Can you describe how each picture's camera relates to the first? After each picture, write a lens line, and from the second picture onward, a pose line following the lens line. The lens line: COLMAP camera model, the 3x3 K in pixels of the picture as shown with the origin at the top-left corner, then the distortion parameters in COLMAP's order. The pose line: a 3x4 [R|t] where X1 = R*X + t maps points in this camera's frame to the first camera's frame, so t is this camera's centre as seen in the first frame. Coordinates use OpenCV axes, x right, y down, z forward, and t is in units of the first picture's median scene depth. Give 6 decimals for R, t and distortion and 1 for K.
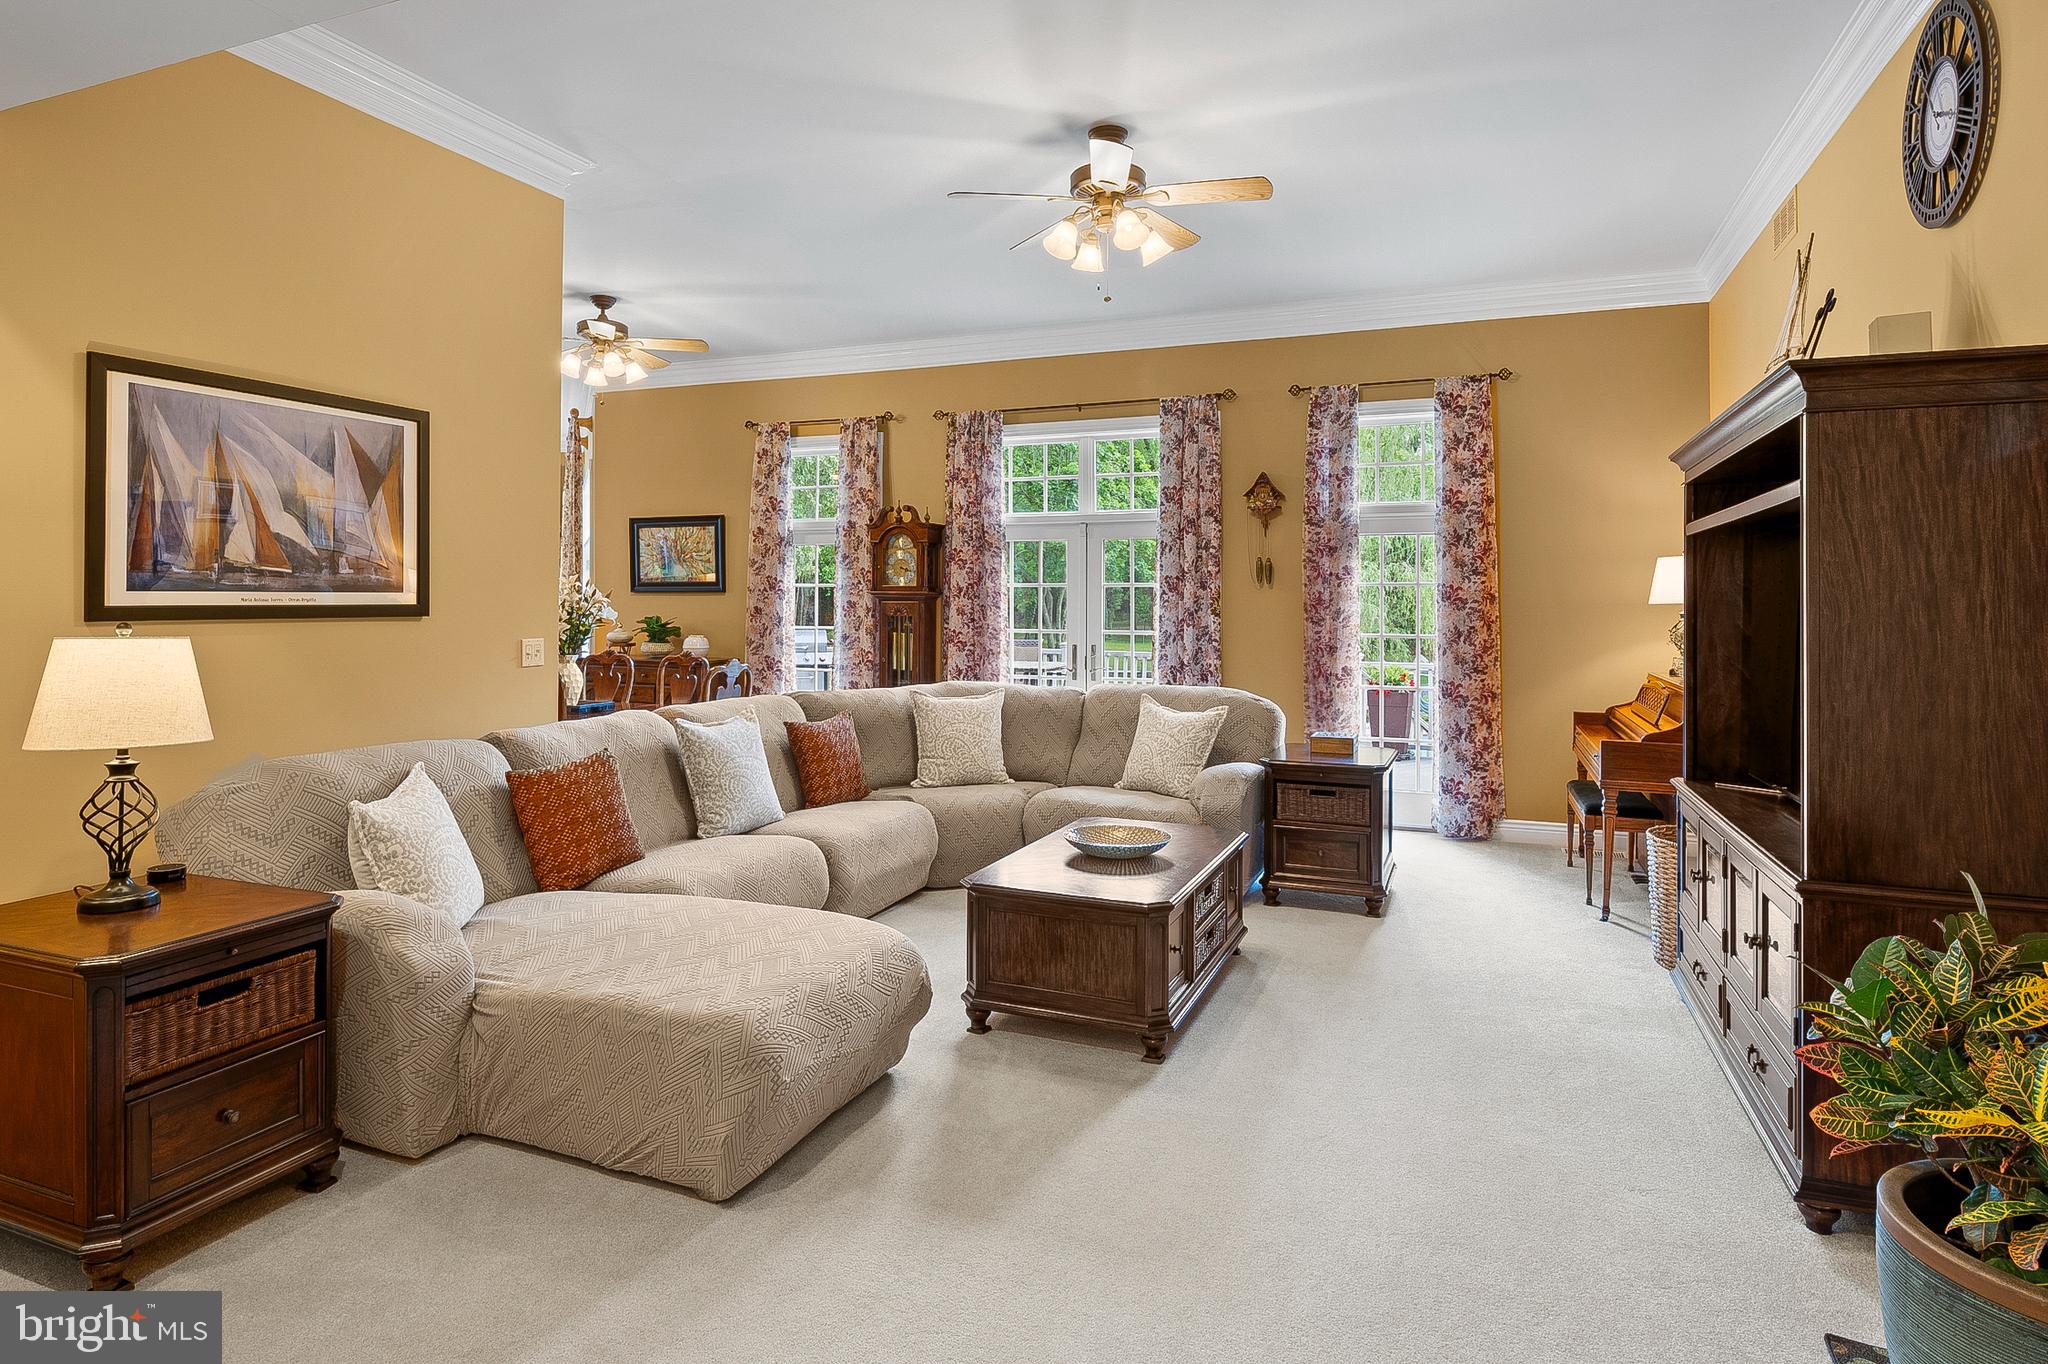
lens RADIAL K [[1113.4, 0, 1026.6], [0, 1113.4, 596.9], [0, 0, 1]] dist [-0.002217, -0.003896]
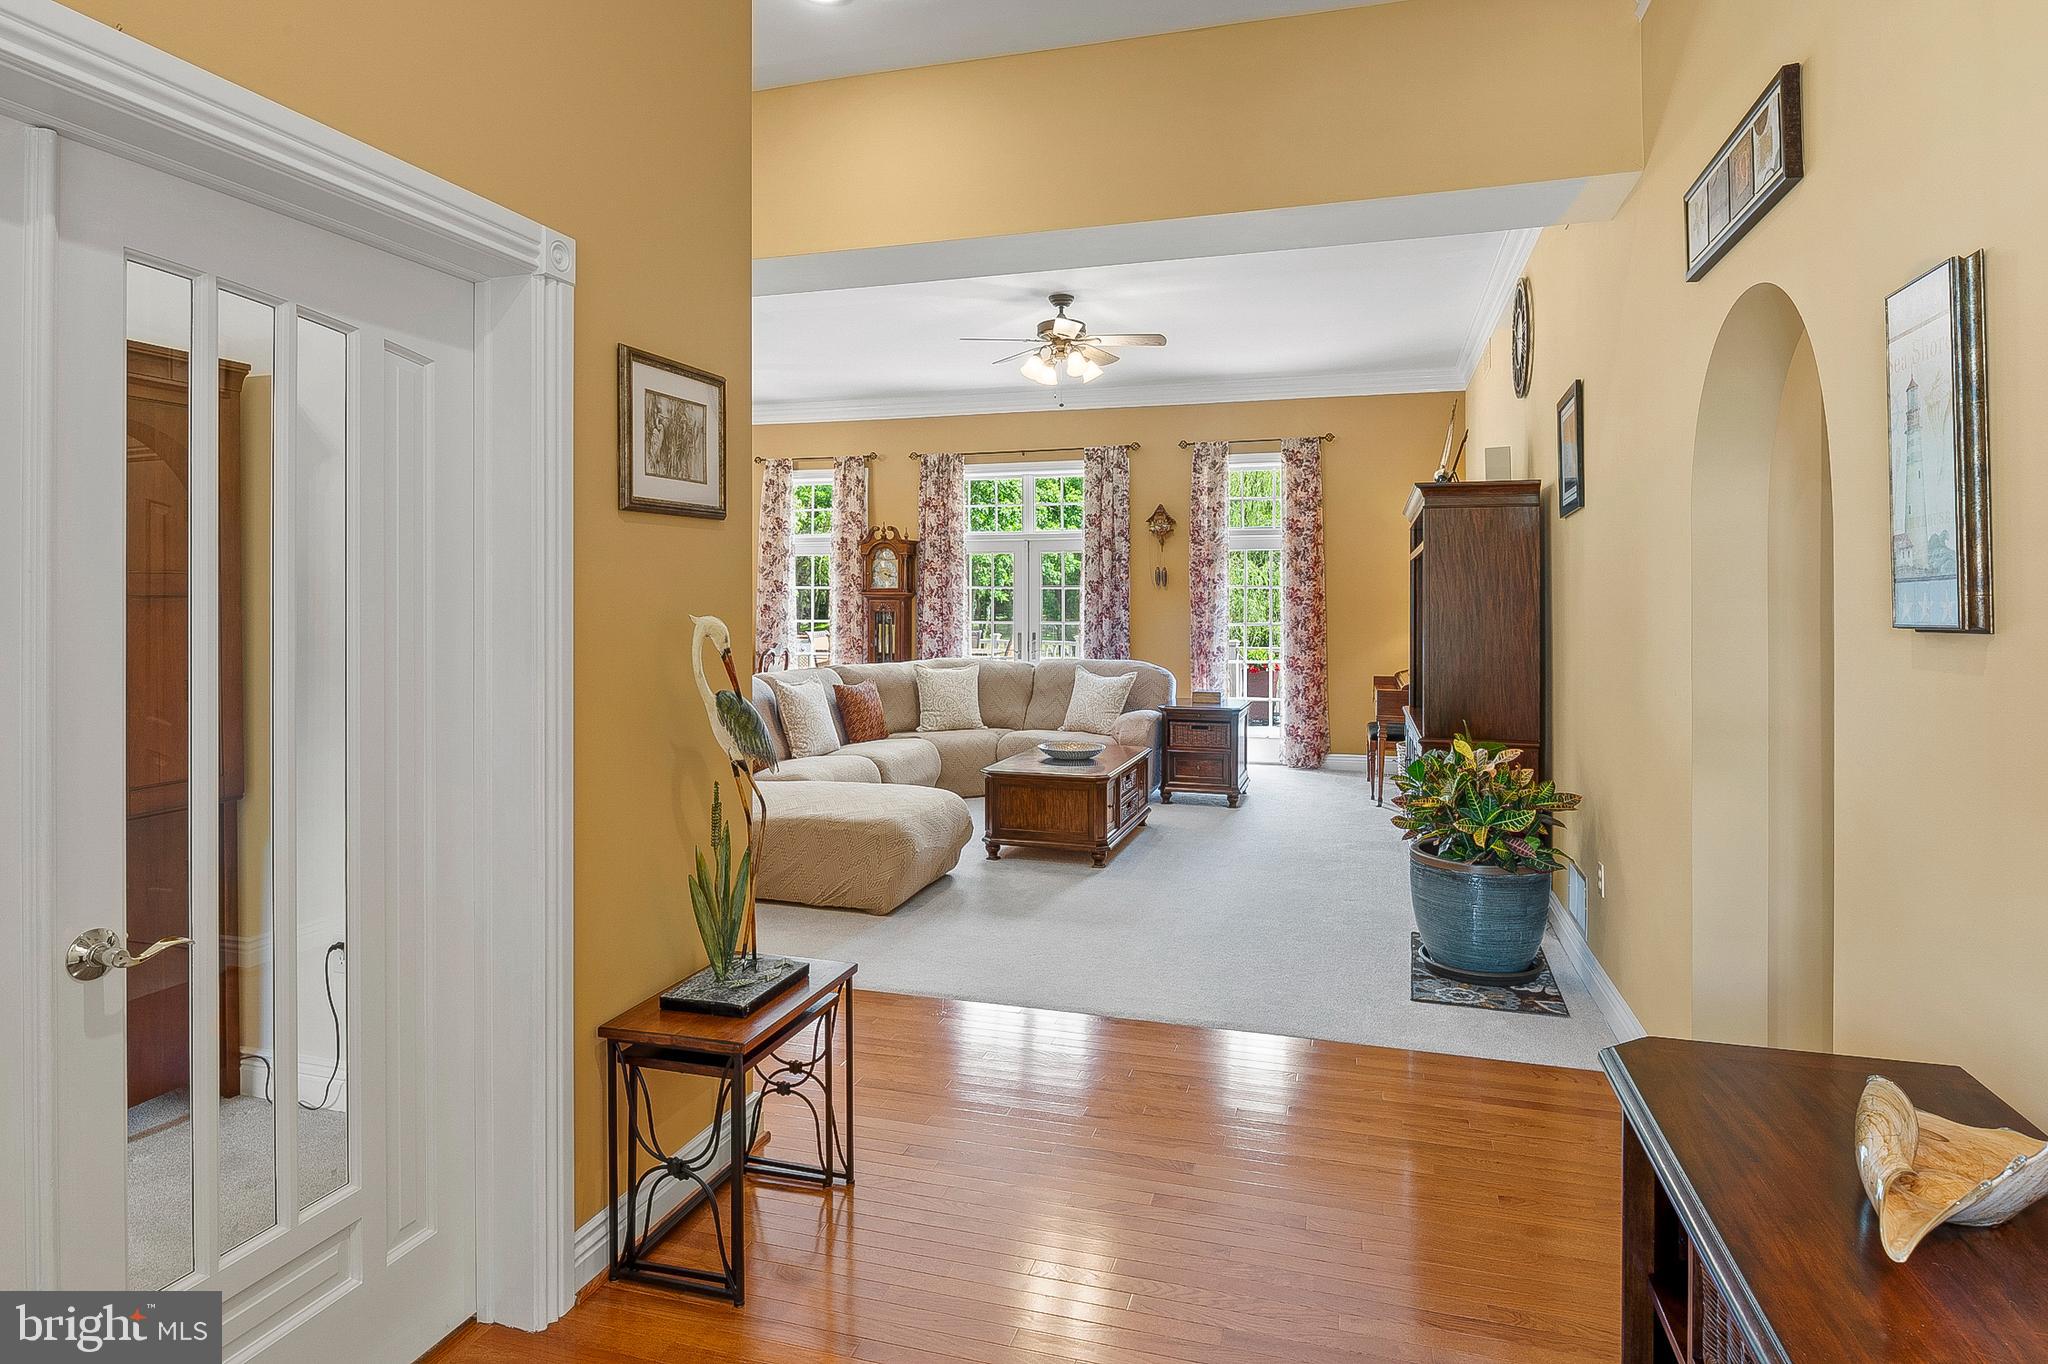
lens RADIAL K [[1113.4, 0, 1033.1], [0, 1113.4, 599.1], [0, 0, 1]] dist [-0.002217, -0.003896]
pose [[0.995446, -0.003326, 0.095266, -0.076466], [0.002764, 0.999978, 0.006036, -0.005276], [-0.095284, -0.005745, 0.995434, -0.359955]]
